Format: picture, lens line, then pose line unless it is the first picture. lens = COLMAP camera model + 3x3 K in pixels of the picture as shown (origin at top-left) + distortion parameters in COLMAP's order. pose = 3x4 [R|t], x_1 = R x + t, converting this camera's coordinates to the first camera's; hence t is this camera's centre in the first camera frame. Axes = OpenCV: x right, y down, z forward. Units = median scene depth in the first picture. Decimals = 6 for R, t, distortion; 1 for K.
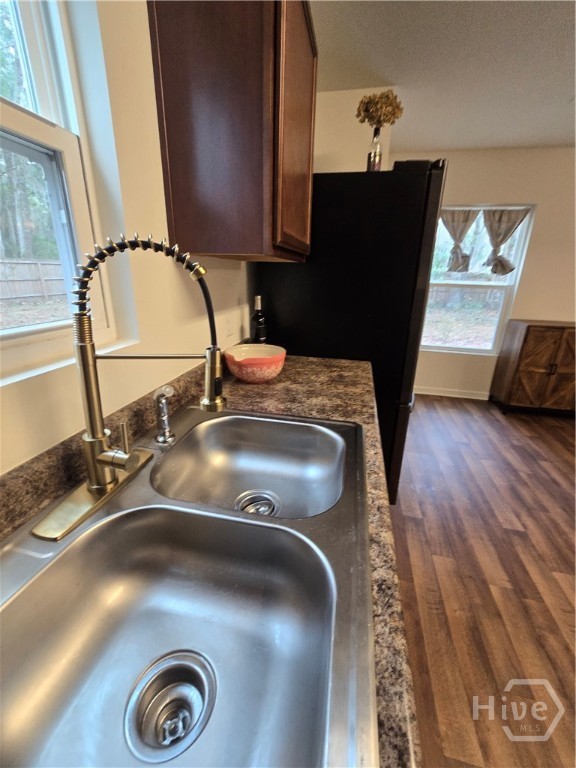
lens RADIAL K [[311.6, 0, 283.9], [0, 311.6, 383.8], [0, 0, 1]] dist [-0.002465, 0.000101]
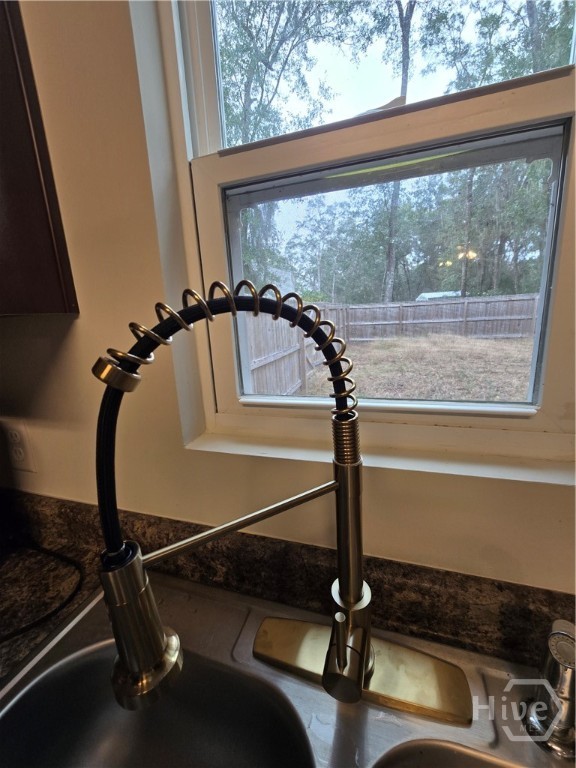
lens RADIAL K [[317.3, 0, 288.0], [0, 317.3, 384.0], [0, 0, 1]] dist [-0.002397, -0.000046]
pose [[-0.096368, 0.200836, -0.974873, -0.024172], [-0.285487, 0.932703, 0.220370, -0.158205], [0.953525, 0.299550, -0.032546, 0.370632]]
